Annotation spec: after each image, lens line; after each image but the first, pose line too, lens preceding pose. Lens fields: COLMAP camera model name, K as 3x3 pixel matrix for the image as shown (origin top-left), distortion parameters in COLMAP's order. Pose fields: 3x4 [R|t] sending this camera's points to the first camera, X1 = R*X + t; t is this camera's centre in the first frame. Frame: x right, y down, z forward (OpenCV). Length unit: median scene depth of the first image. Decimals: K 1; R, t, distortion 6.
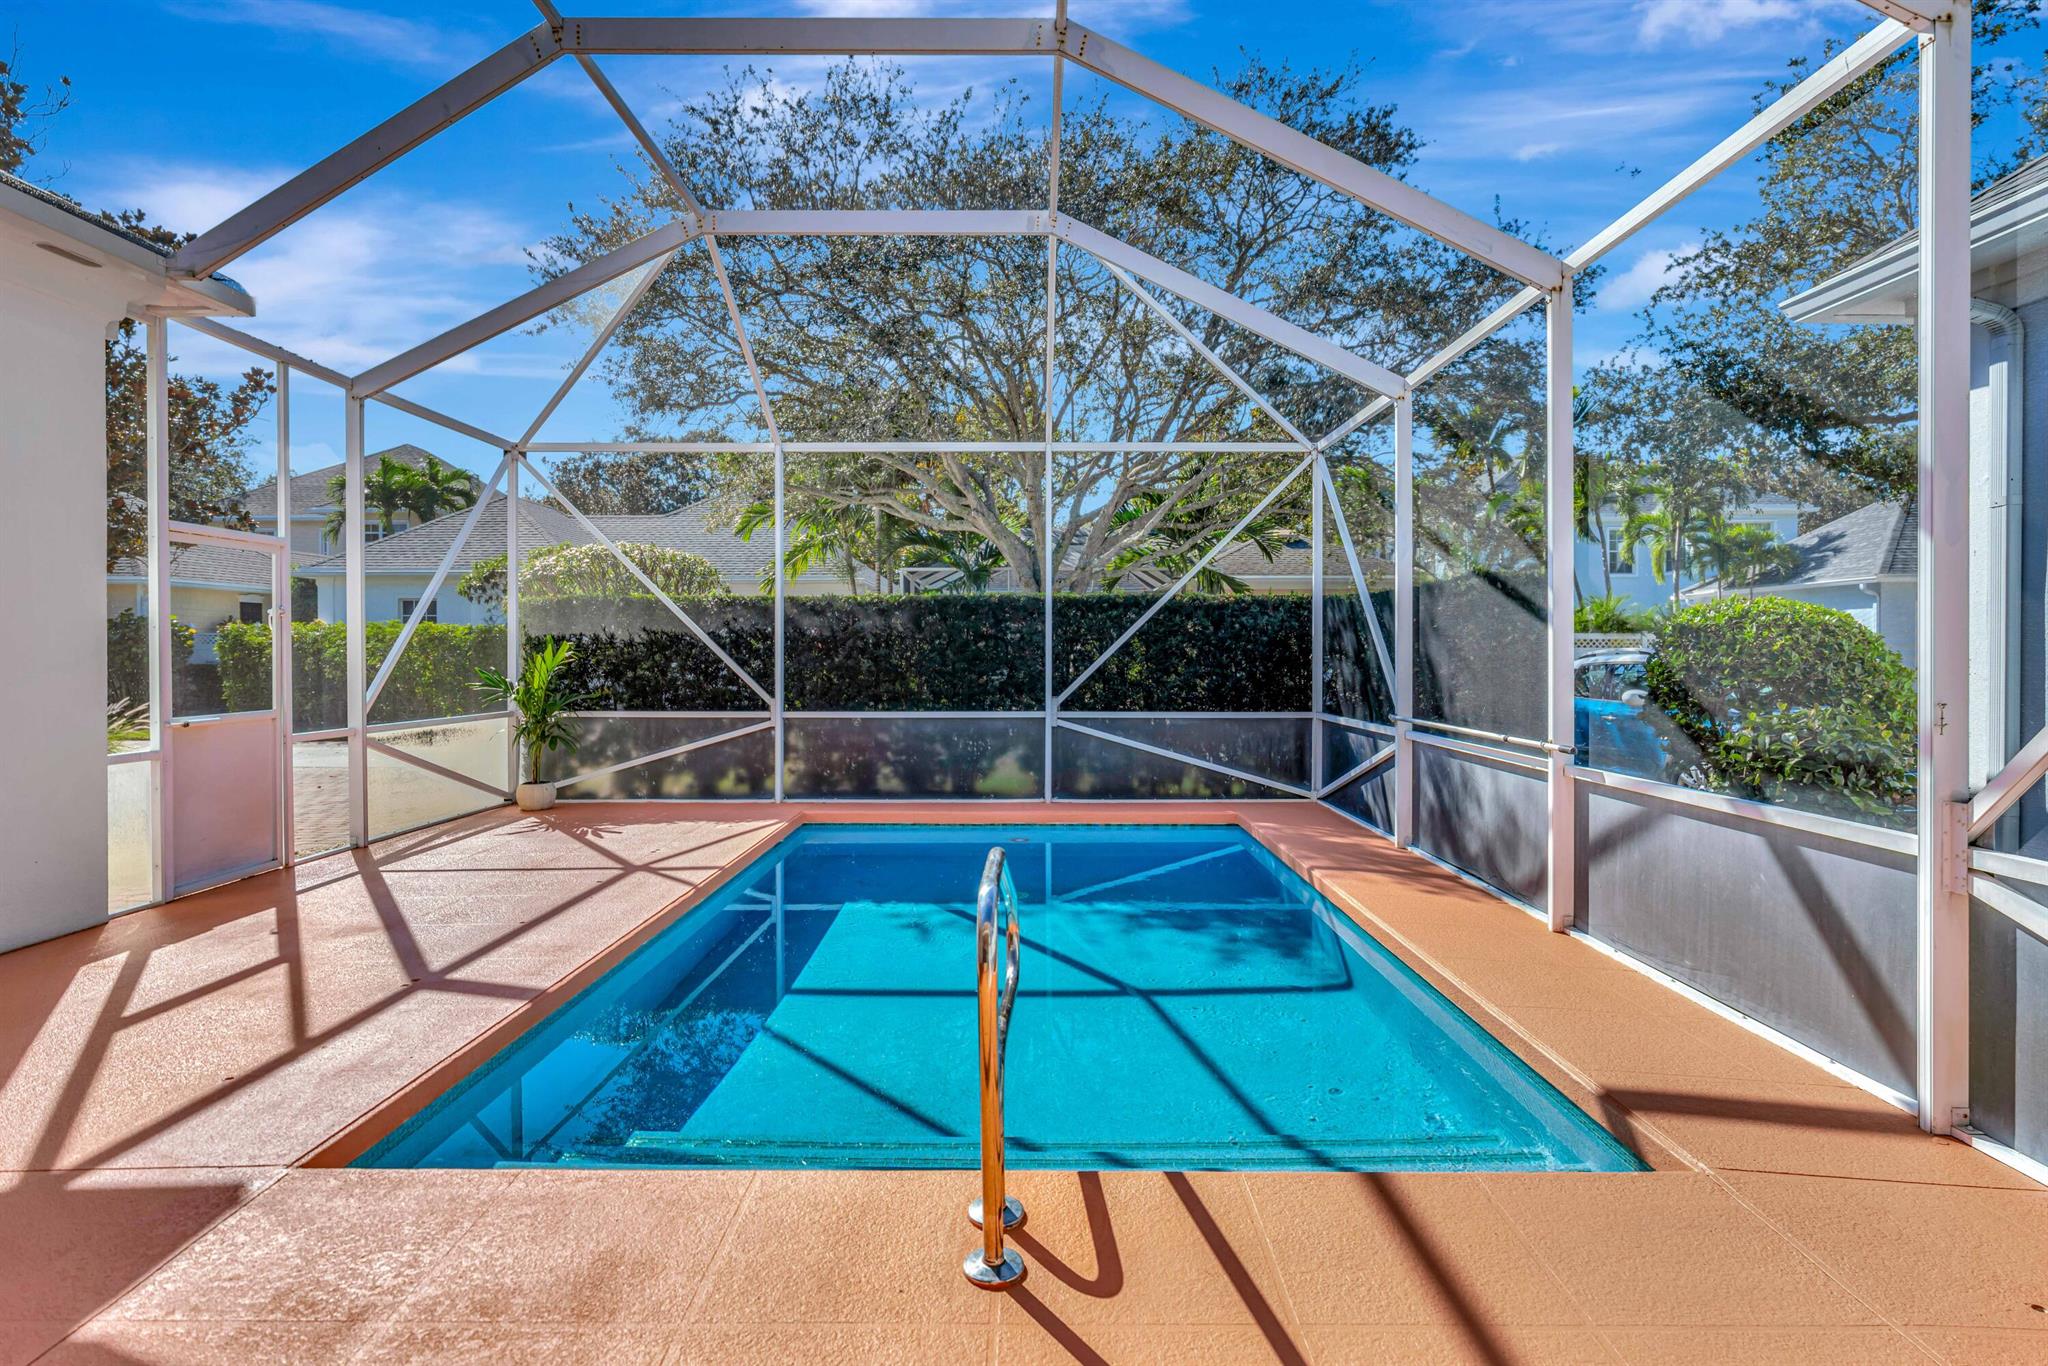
lens RADIAL K [[1013.0, 0, 1048.5], [0, 1013.0, 659.7], [0, 0, 1]] dist [0.000923, 0.000058]
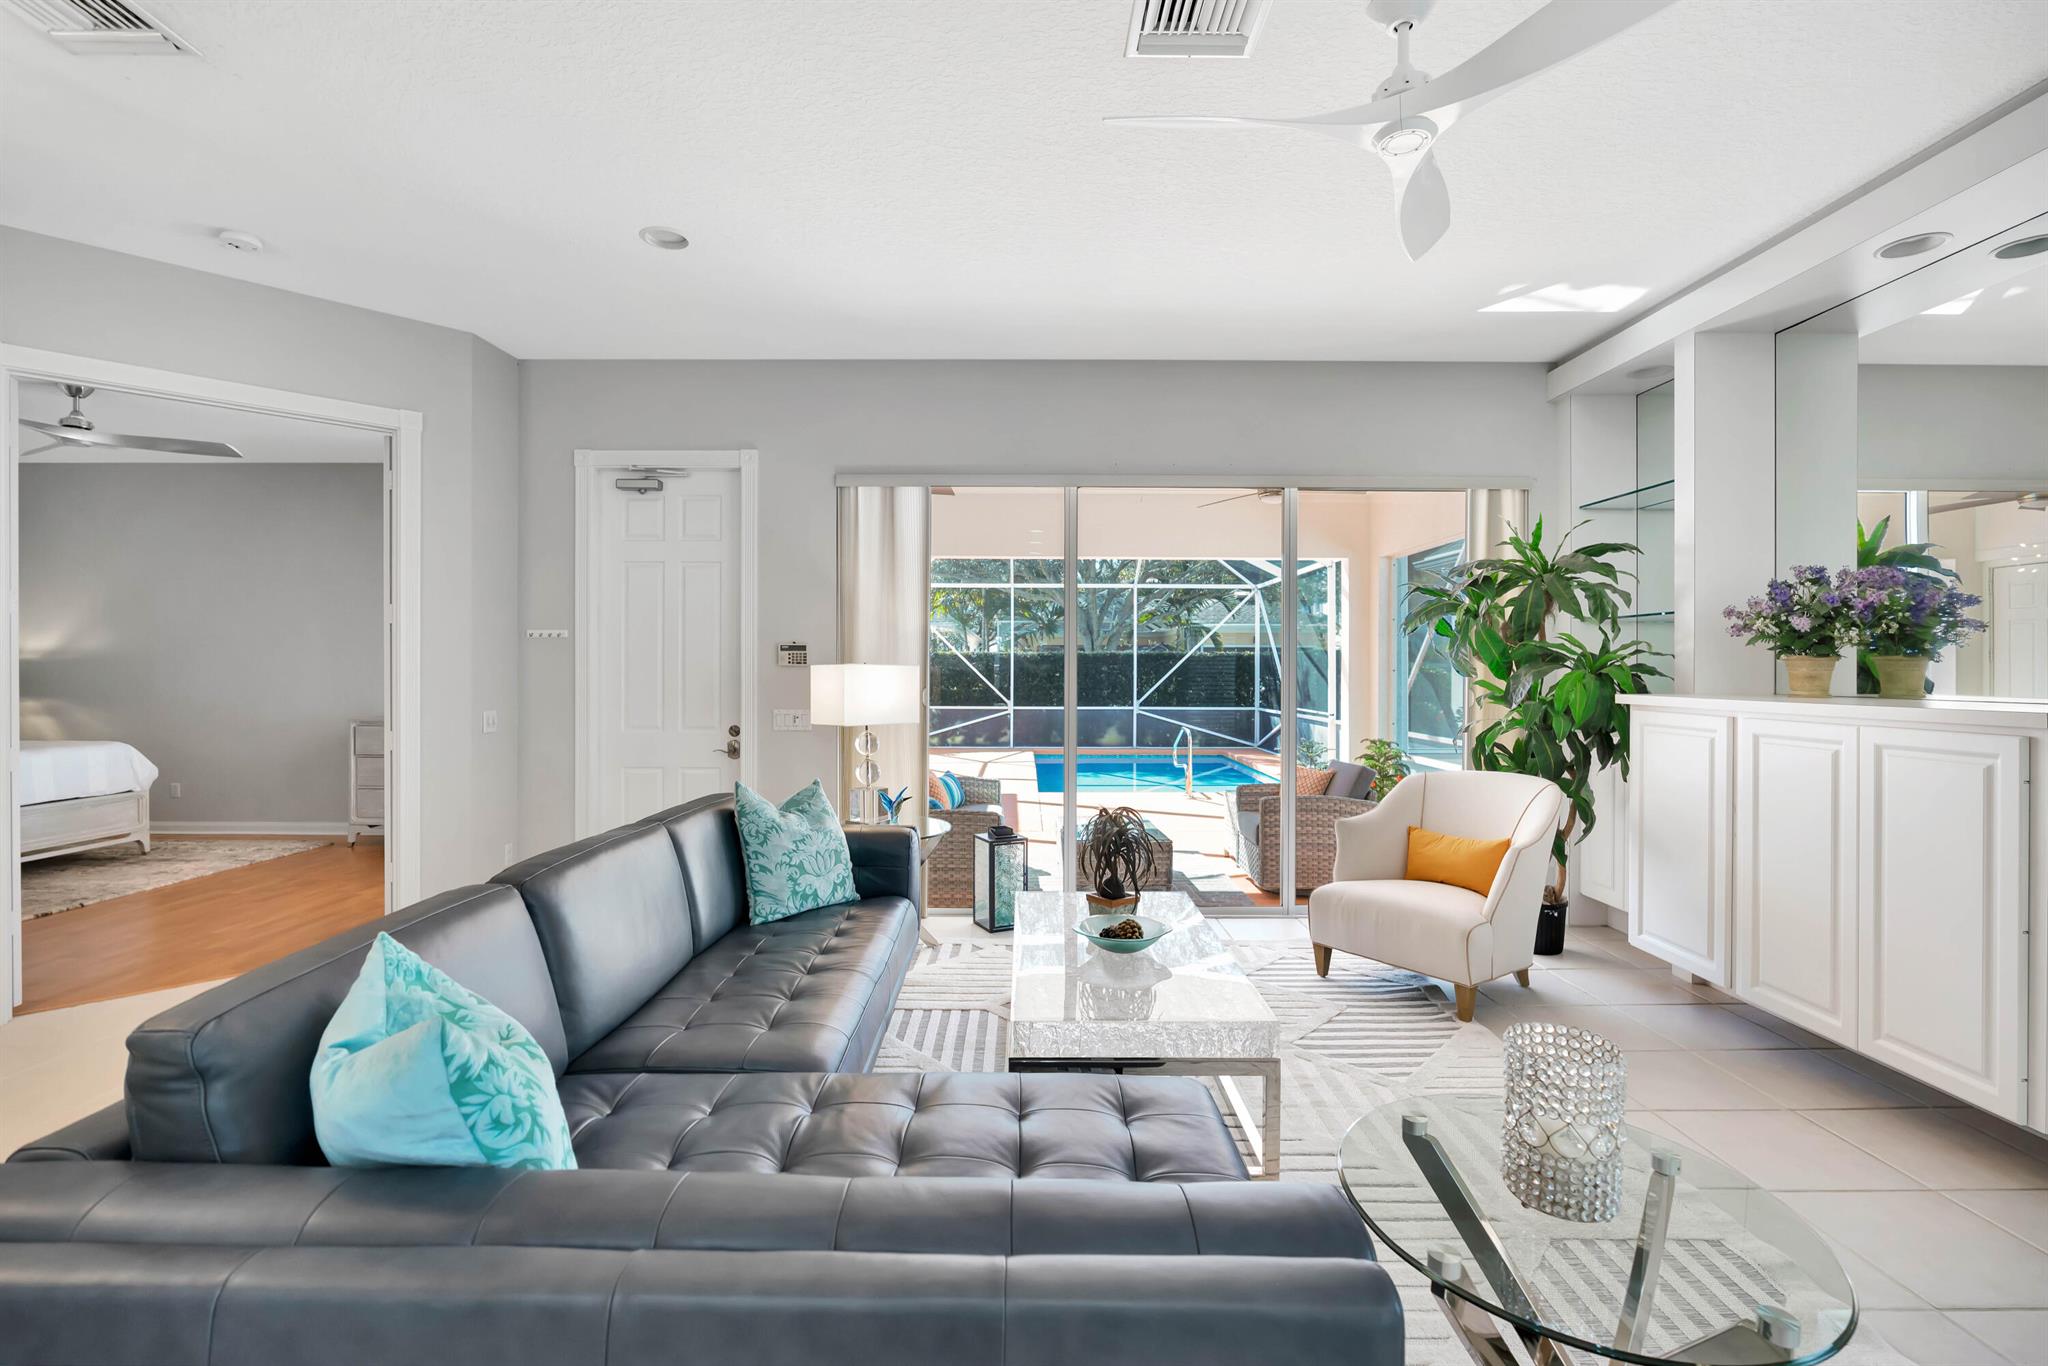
lens RADIAL K [[918.7, 0, 1028.0], [0, 918.7, 672.0], [0, 0, 1]] dist [-0.006442, 0.000550]
pose [[0.999972, 0.002092, -0.007161, -0.214707], [-0.002097, 0.999998, -0.000735, -0.021518], [0.007159, 0.000750, 0.999974, -0.981414]]
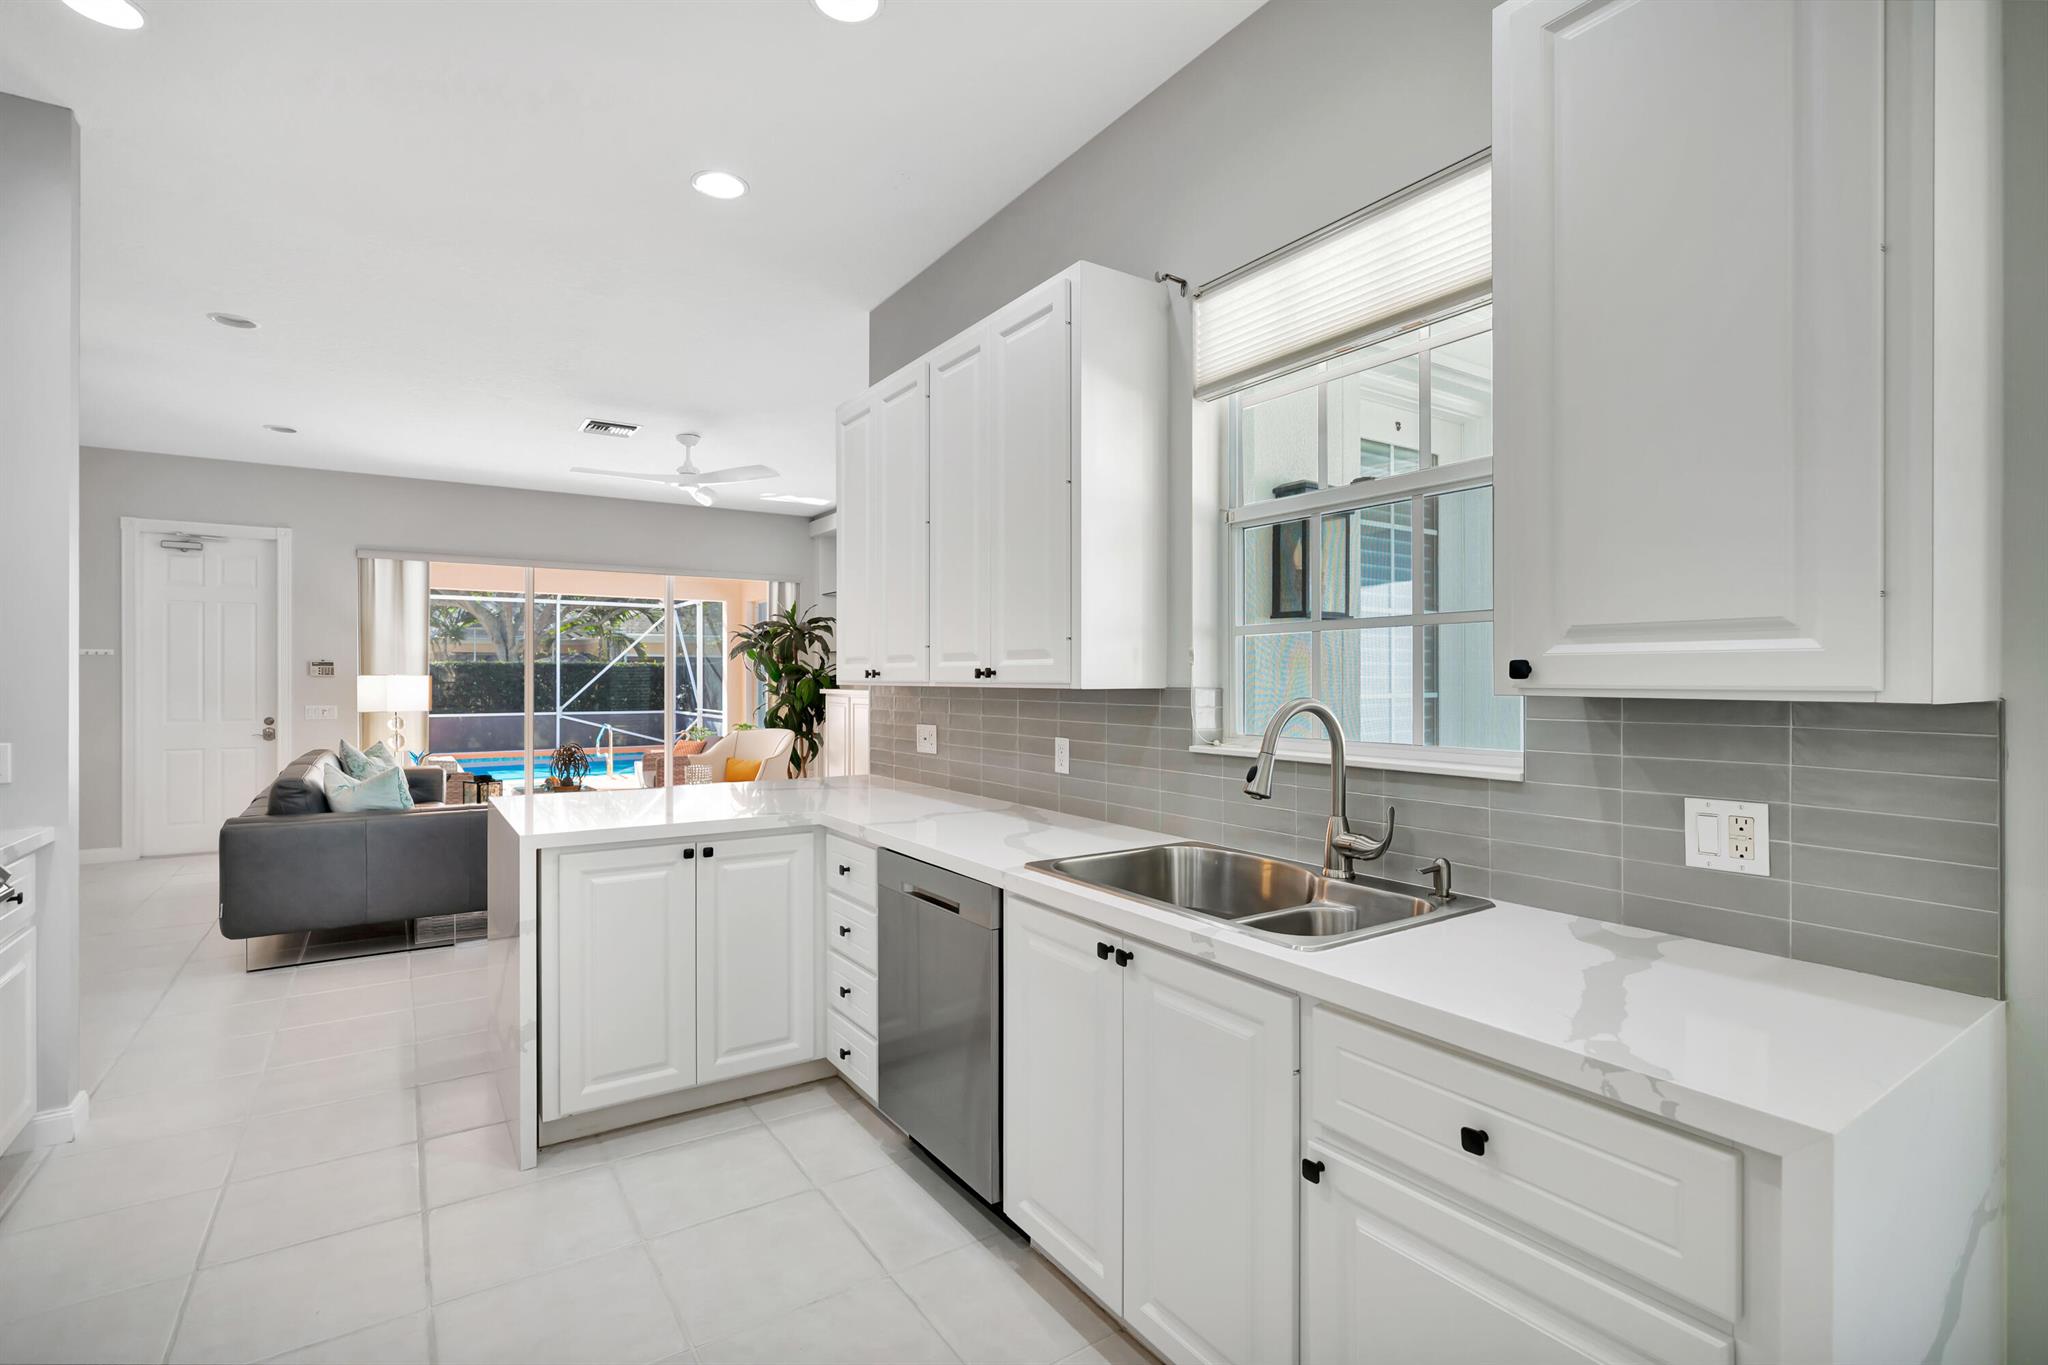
lens RADIAL K [[945.6, 0, 1033.1], [0, 945.6, 683.9], [0, 0, 1]] dist [-0.010042, 0.001110]
pose [[0.833832, -0.003415, 0.552008, -0.292369], [0.002226, 0.999994, 0.002825, -0.019179], [-0.552014, -0.001127, 0.833834, -1.473816]]
